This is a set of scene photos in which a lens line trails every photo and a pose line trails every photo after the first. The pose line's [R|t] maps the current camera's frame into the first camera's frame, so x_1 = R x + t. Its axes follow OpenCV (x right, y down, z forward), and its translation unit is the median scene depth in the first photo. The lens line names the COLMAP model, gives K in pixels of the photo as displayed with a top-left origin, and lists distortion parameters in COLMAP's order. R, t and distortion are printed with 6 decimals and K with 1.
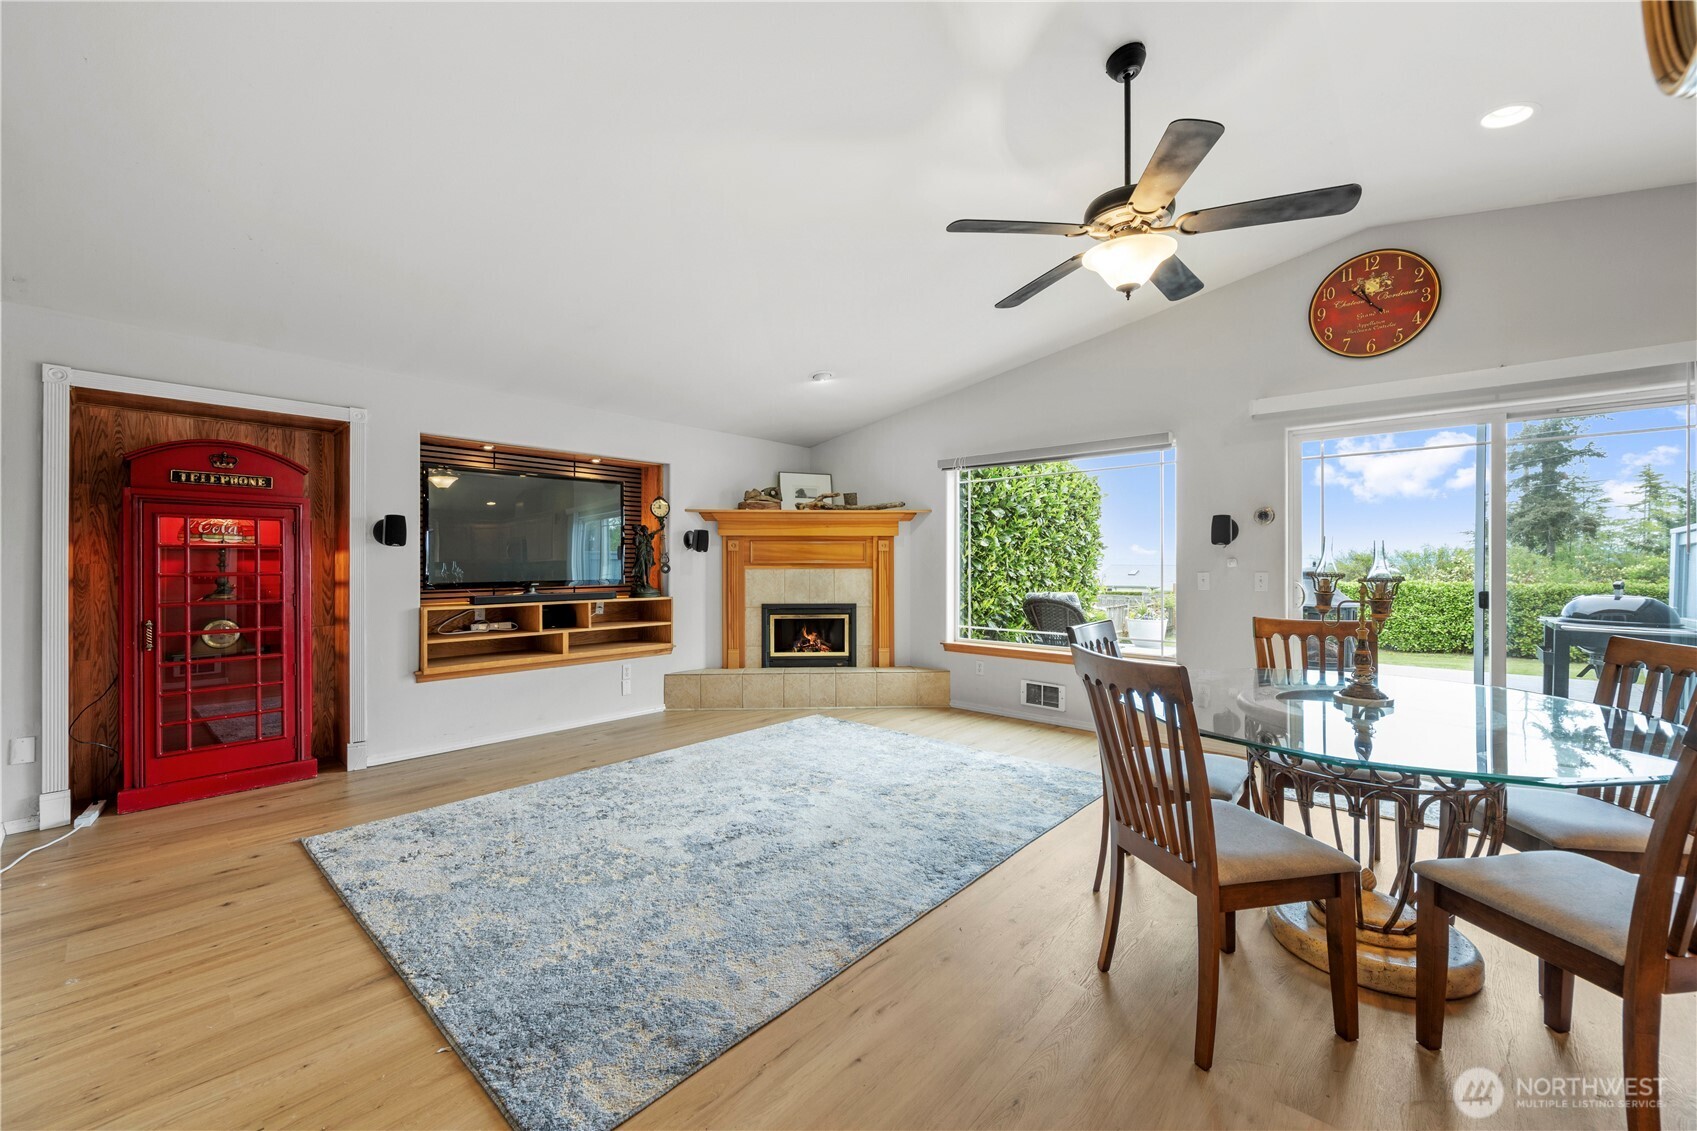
lens RADIAL K [[665.9, 0, 848.6], [0, 665.9, 560.0], [0, 0, 1]] dist [0.000433, -0.000130]
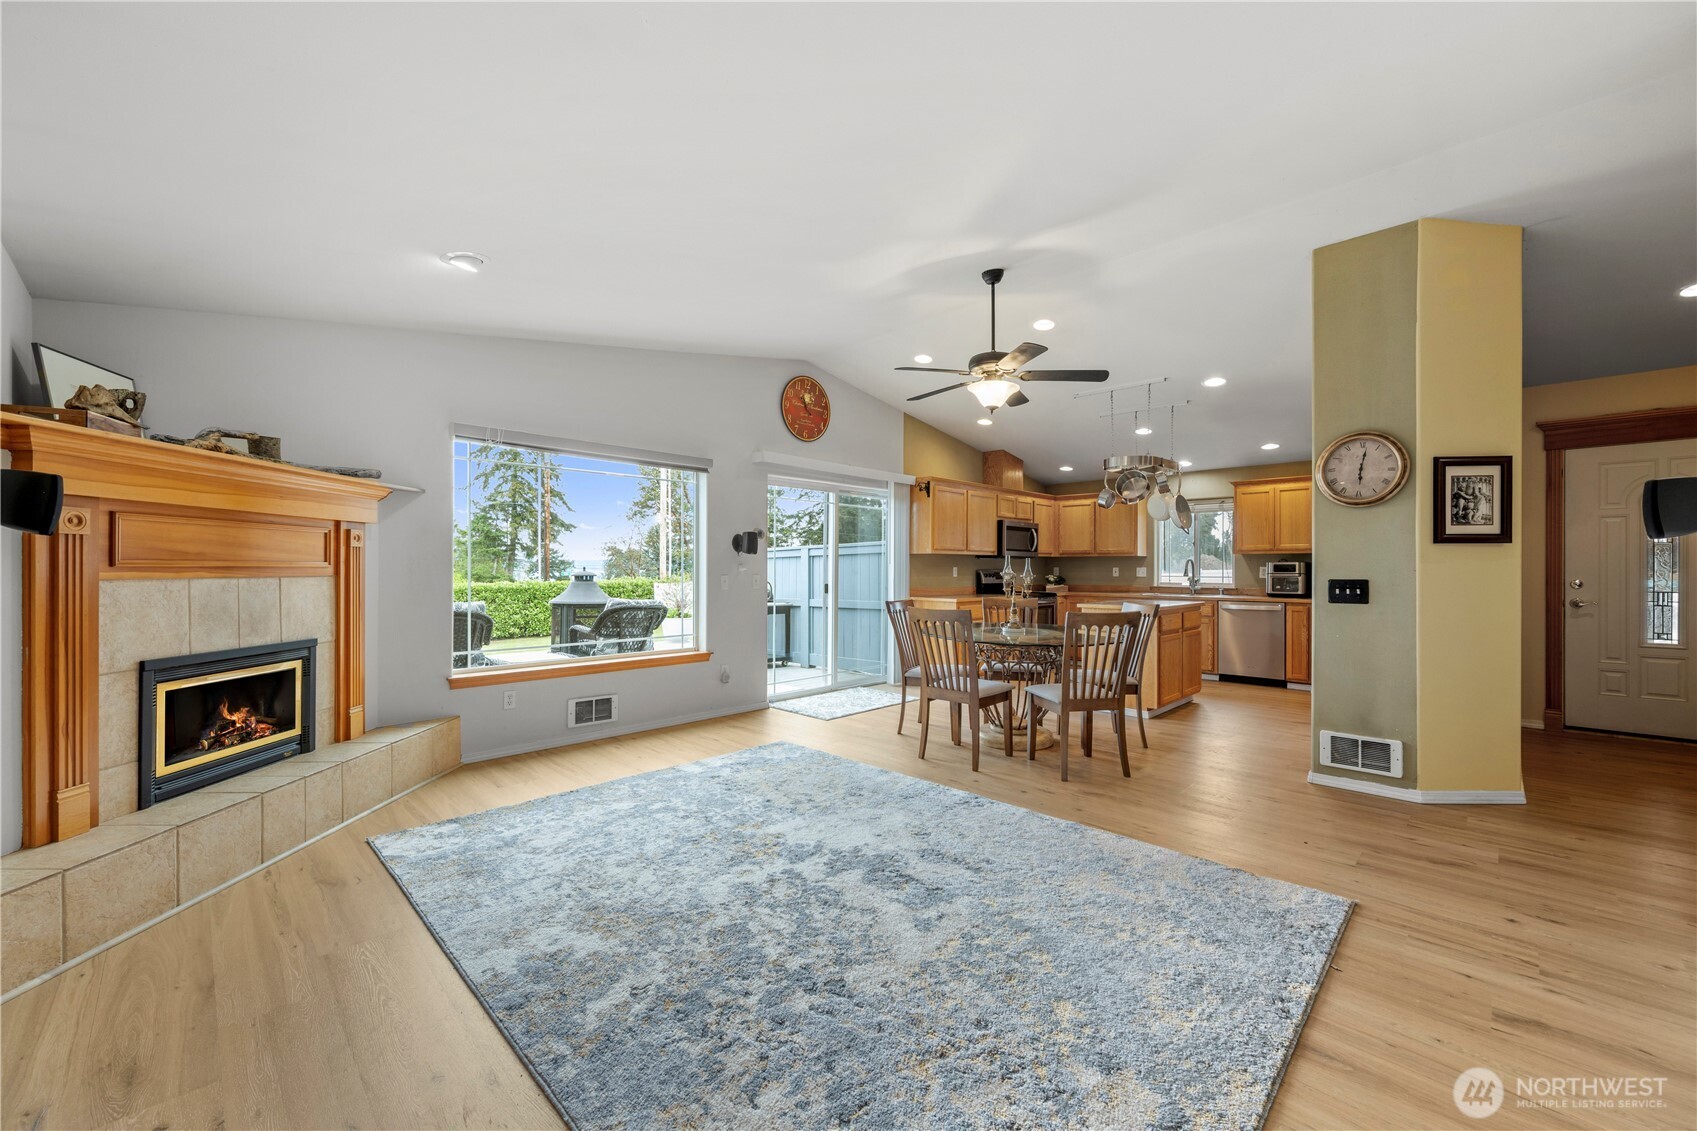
lens RADIAL K [[665.1, 0, 848.5], [0, 665.1, 565.5], [0, 0, 1]] dist [0.000203, 0.000126]
pose [[0.048782, 0.005386, 0.998795, -0.553444], [-0.006849, 0.999964, -0.005058, 0.003668], [-0.998786, -0.006594, 0.048817, 0.543514]]
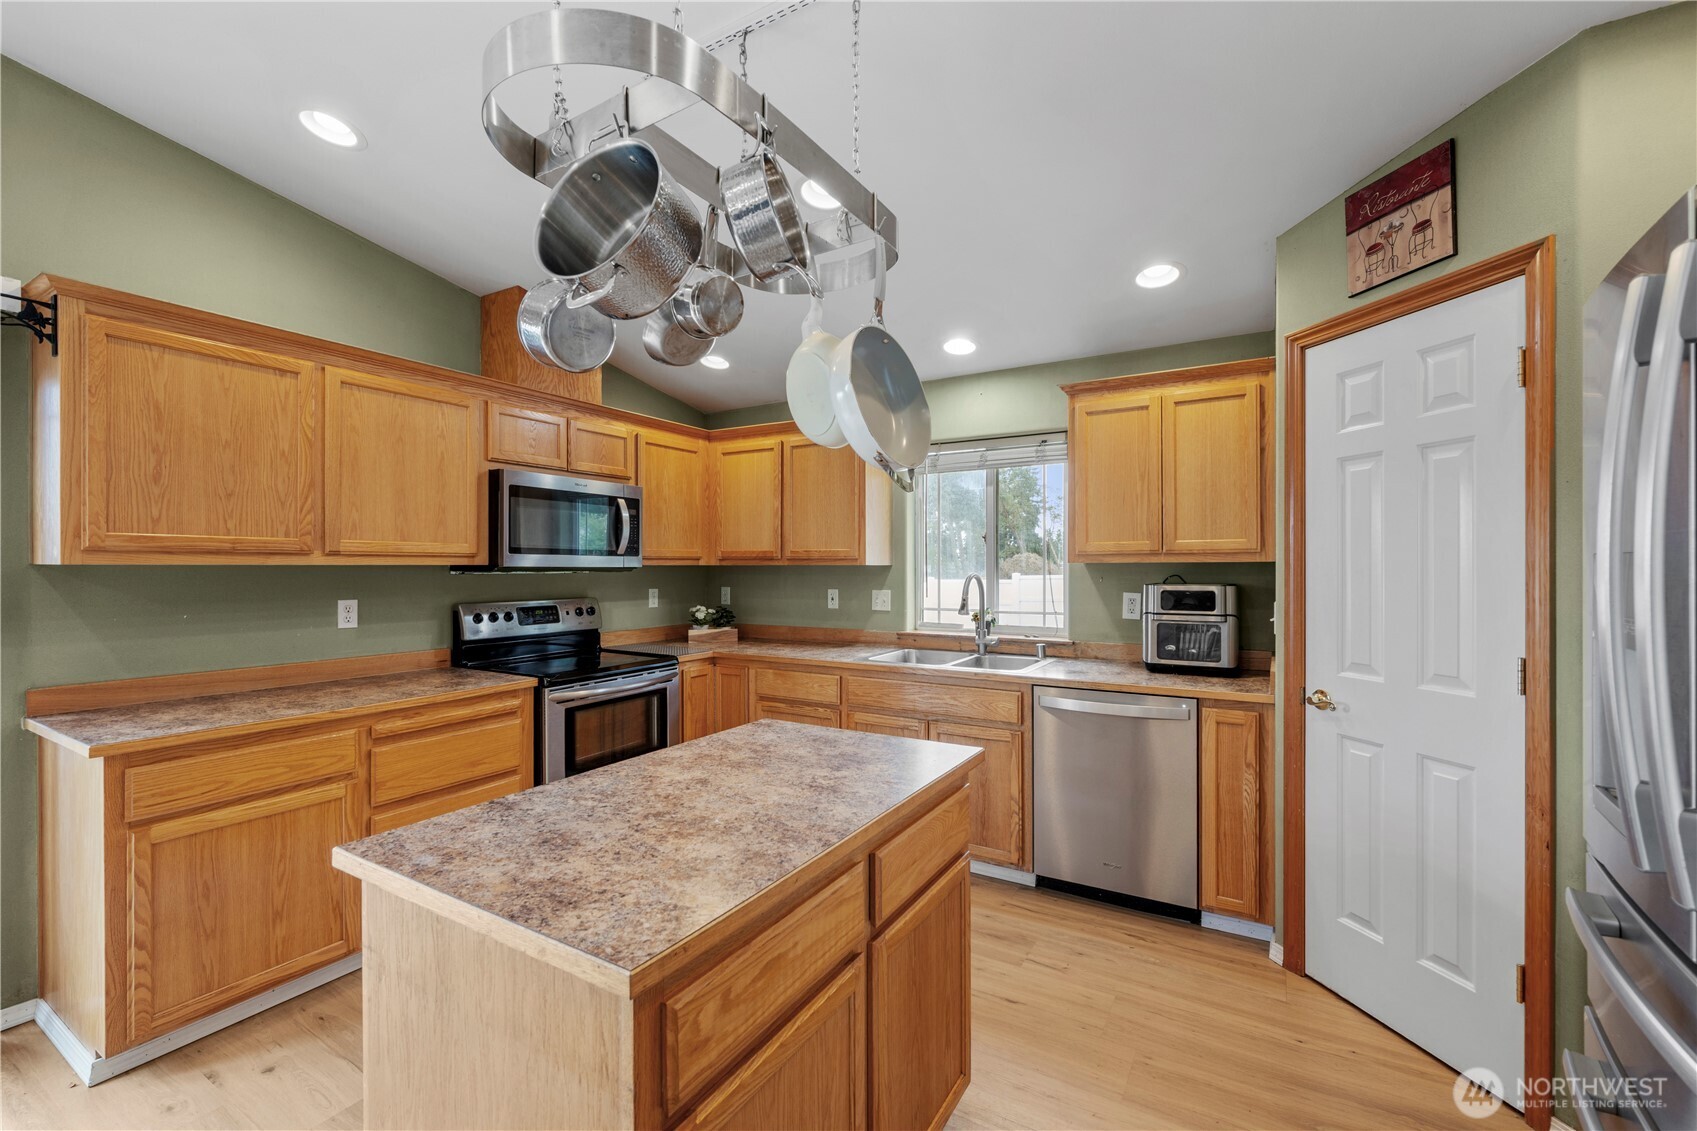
lens RADIAL K [[703.4, 0, 850.2], [0, 703.4, 569.7], [0, 0, 1]] dist [-0.003565, -0.000401]
pose [[-0.193115, -0.002081, 0.981174, 0.269638], [-0.002644, 0.999995, 0.001601, -0.025483], [-0.981172, -0.002285, -0.193120, 0.131522]]
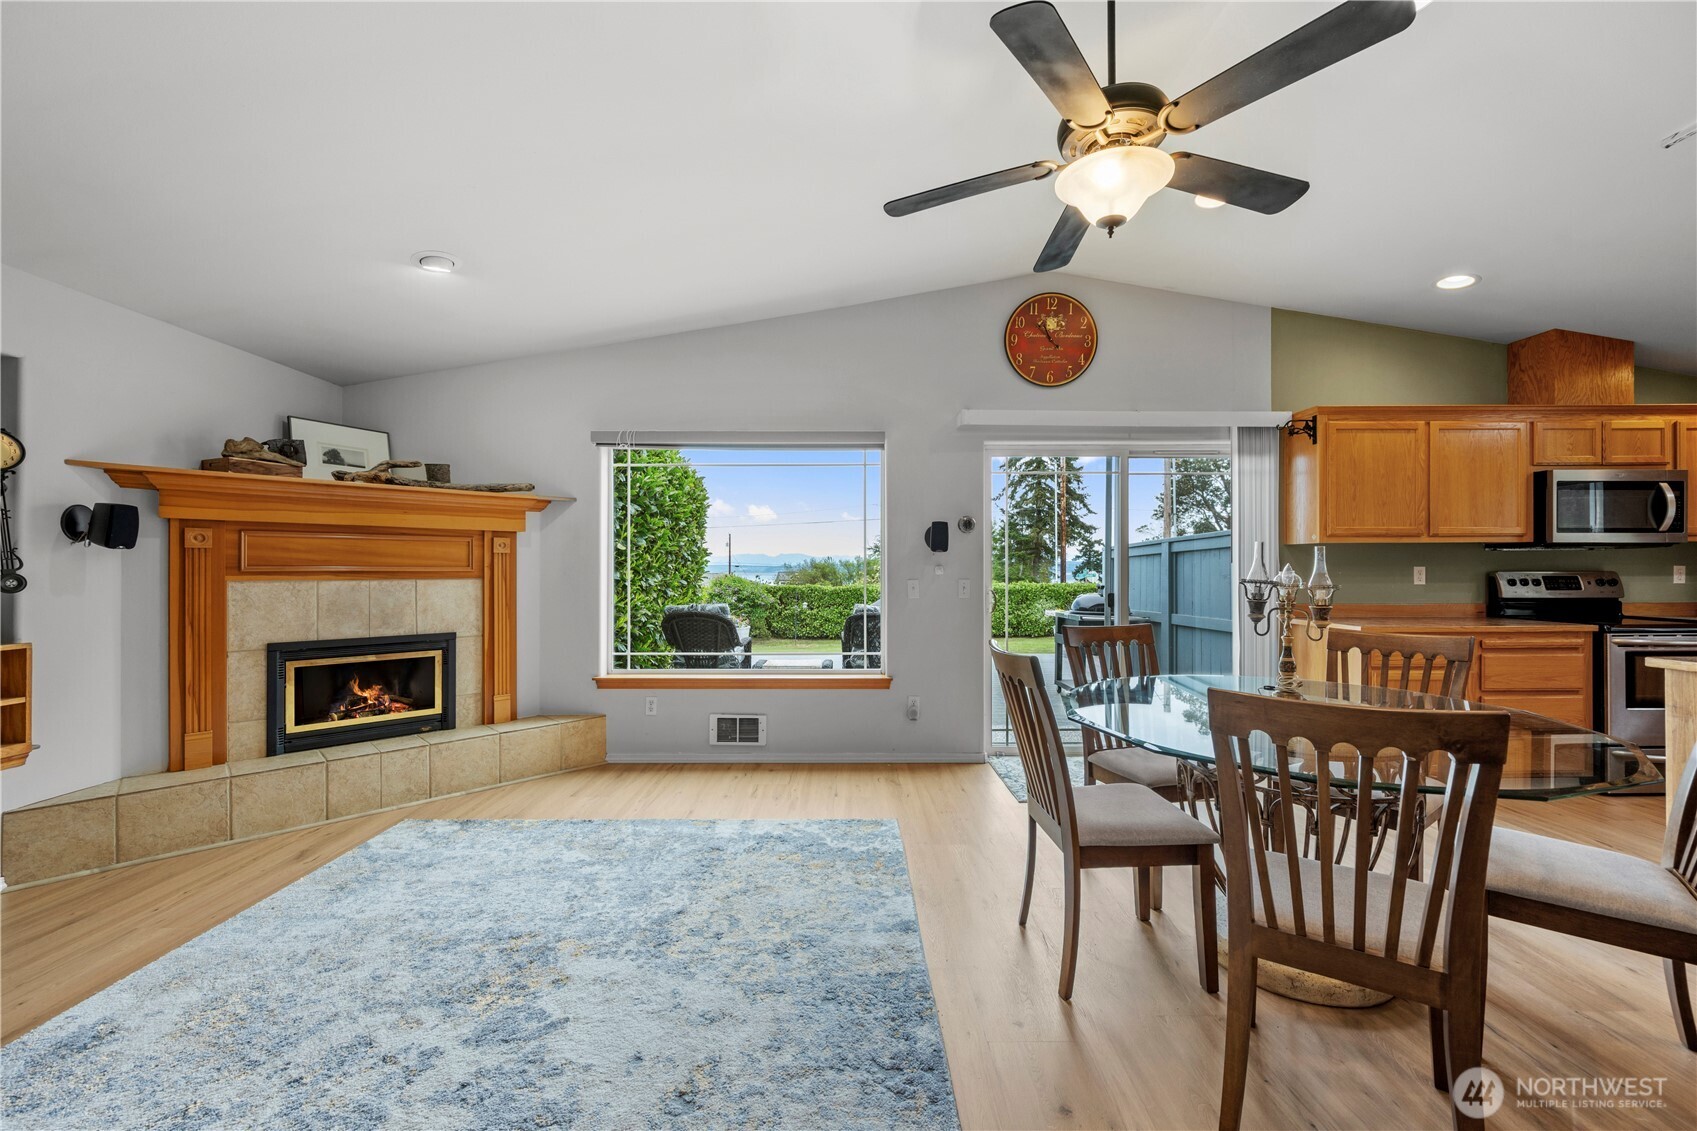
lens RADIAL K [[662.9, 0, 848.5], [0, 662.9, 565.5], [0, 0, 1]] dist [-0.002454, 0.000037]
pose [[0.743946, 0.004353, 0.668226, -0.143191], [-0.001858, 0.999988, -0.004446, 0.001645], [-0.668237, 0.002066, 0.743945, 0.264561]]
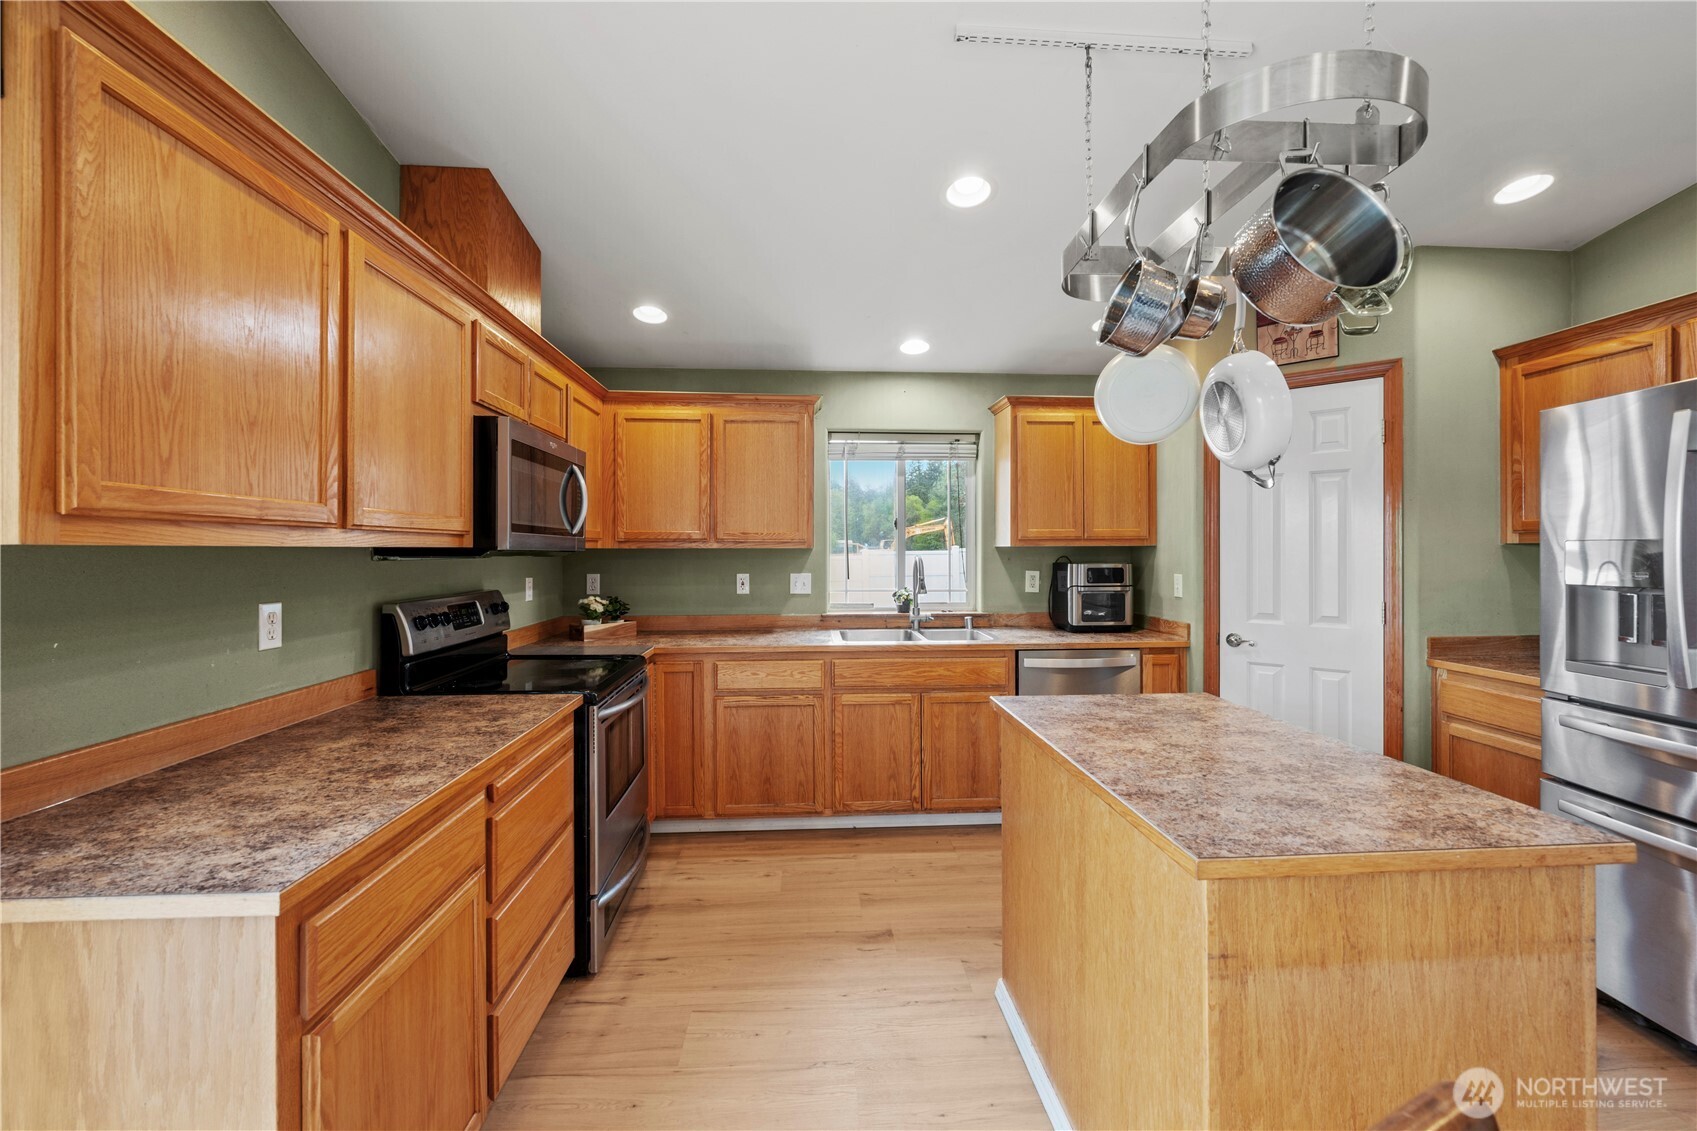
lens RADIAL K [[696.6, 0, 847.9], [0, 696.6, 552.7], [0, 0, 1]] dist [-0.001043, -0.000221]
pose [[-0.714357, 0.000906, 0.699781, 0.434922], [0.000888, 1.000000, -0.000388, -0.024194], [-0.699781, 0.000344, -0.714357, 0.431523]]
